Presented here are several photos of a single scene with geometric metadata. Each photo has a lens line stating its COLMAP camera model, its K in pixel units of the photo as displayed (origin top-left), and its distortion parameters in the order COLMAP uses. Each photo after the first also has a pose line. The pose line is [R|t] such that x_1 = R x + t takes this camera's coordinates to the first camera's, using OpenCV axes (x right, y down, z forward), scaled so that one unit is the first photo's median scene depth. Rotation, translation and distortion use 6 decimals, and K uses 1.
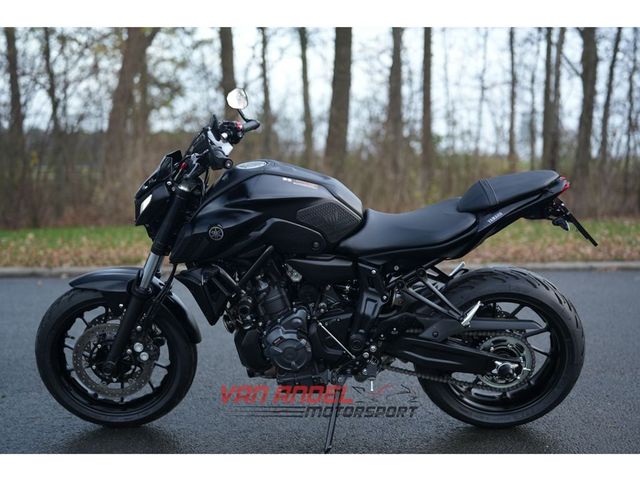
lens RADIAL K [[880.1, 0, 319.6], [0, 880.1, 239.5], [0, 0, 1]] dist [0.080565, 0.000000]
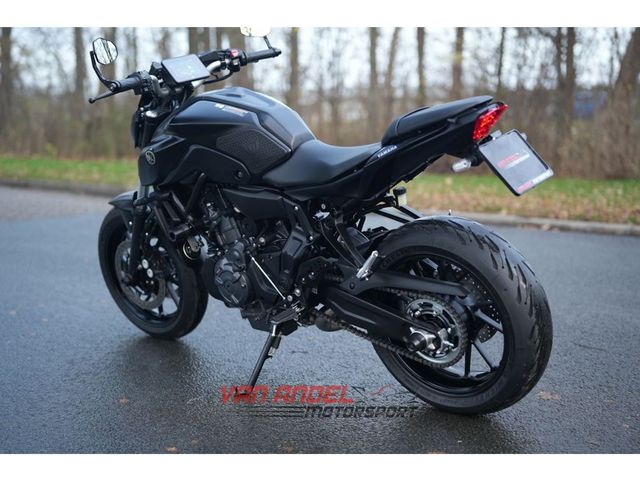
lens RADIAL K [[880.1, 0, 320.2], [0, 880.1, 240.8], [0, 0, 1]] dist [0.080565, 0.000000]
pose [[0.763513, 0.093406, -0.639002, 0.657038], [-0.064754, 0.995571, 0.068155, 0.006472], [0.642538, -0.010659, 0.766180, 0.315447]]
